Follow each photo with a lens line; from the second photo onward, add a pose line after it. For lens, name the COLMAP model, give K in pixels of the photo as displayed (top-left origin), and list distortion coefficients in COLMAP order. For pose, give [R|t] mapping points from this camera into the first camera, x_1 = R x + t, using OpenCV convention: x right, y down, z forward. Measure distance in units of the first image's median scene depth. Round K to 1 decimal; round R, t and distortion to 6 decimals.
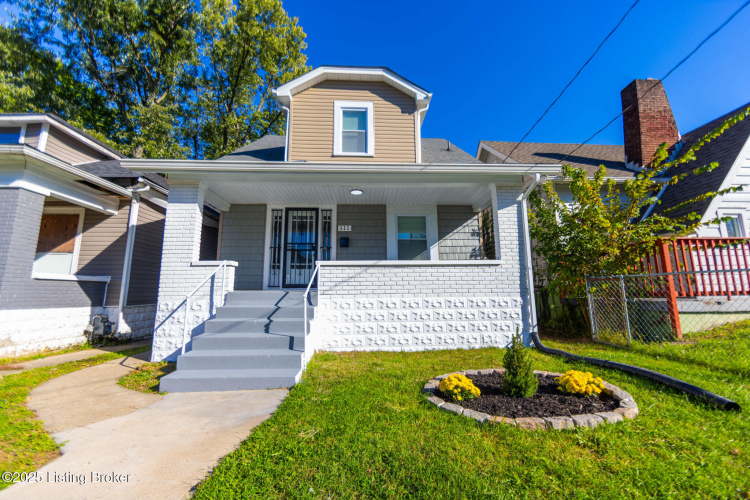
lens RADIAL K [[292.0, 0, 374.0], [0, 292.0, 246.1], [0, 0, 1]] dist [0.000888, -0.000402]
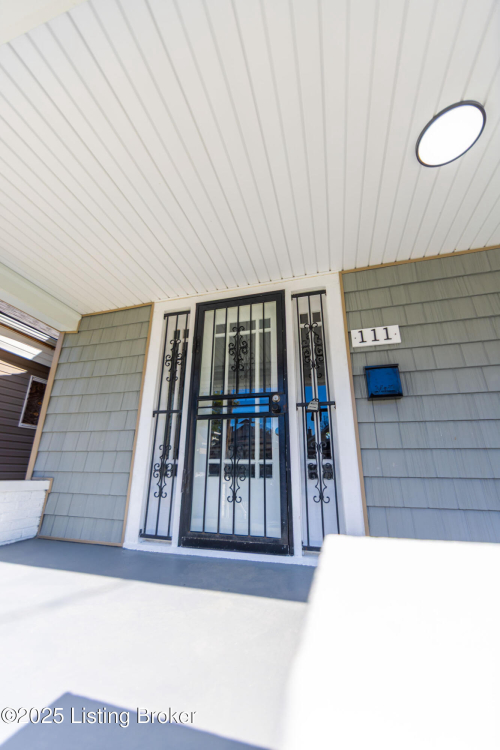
lens RADIAL K [[292.0, 0, 244.9], [0, 292.0, 375.8], [0, 0, 1]] dist [0.000888, -0.000402]
pose [[0.948001, -0.083399, -0.307145, -0.137758], [0.029514, 0.983935, -0.176071, 0.026263], [0.316895, 0.157851, 0.935233, 0.686531]]
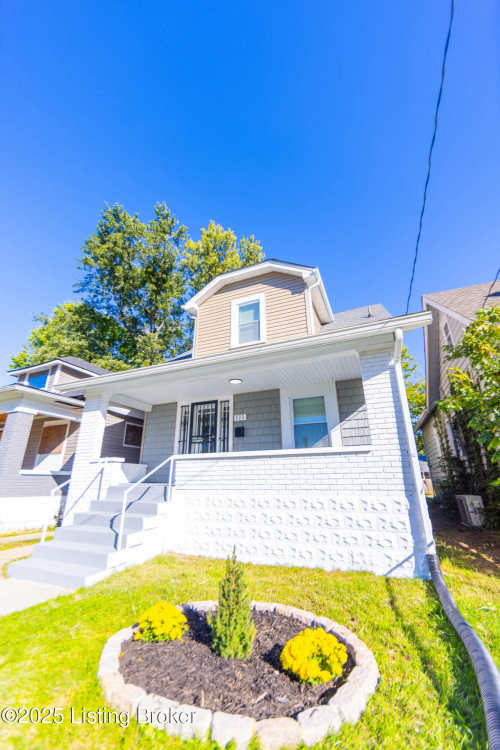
lens RADIAL K [[292.0, 0, 244.7], [0, 292.0, 372.8], [0, 0, 1]] dist [0.000888, -0.000402]
pose [[0.895726, -0.151545, -0.417982, 0.349836], [0.065391, 0.974797, -0.213295, 0.003324], [0.439772, 0.163722, 0.883061, 0.106648]]
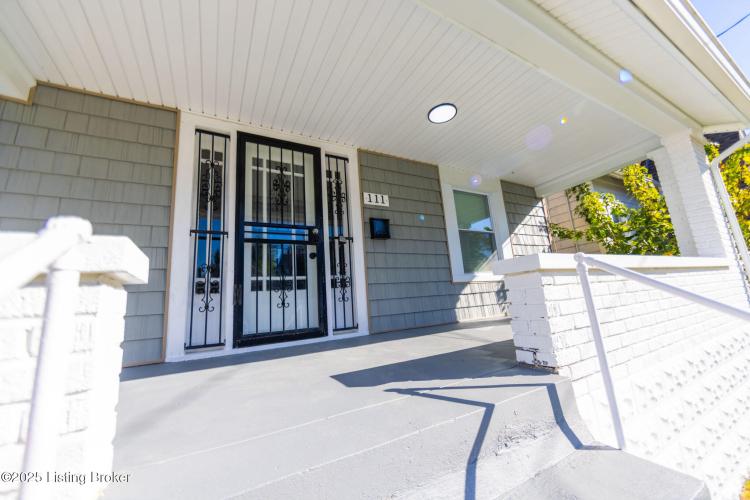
lens RADIAL K [[292.0, 0, 377.3], [0, 292.0, 246.9], [0, 0, 1]] dist [0.000888, -0.000402]
pose [[0.888377, 0.027233, 0.458307, -0.312683], [0.000169, 0.998220, -0.059642, 0.043058], [-0.459115, 0.053062, 0.886791, 0.583915]]
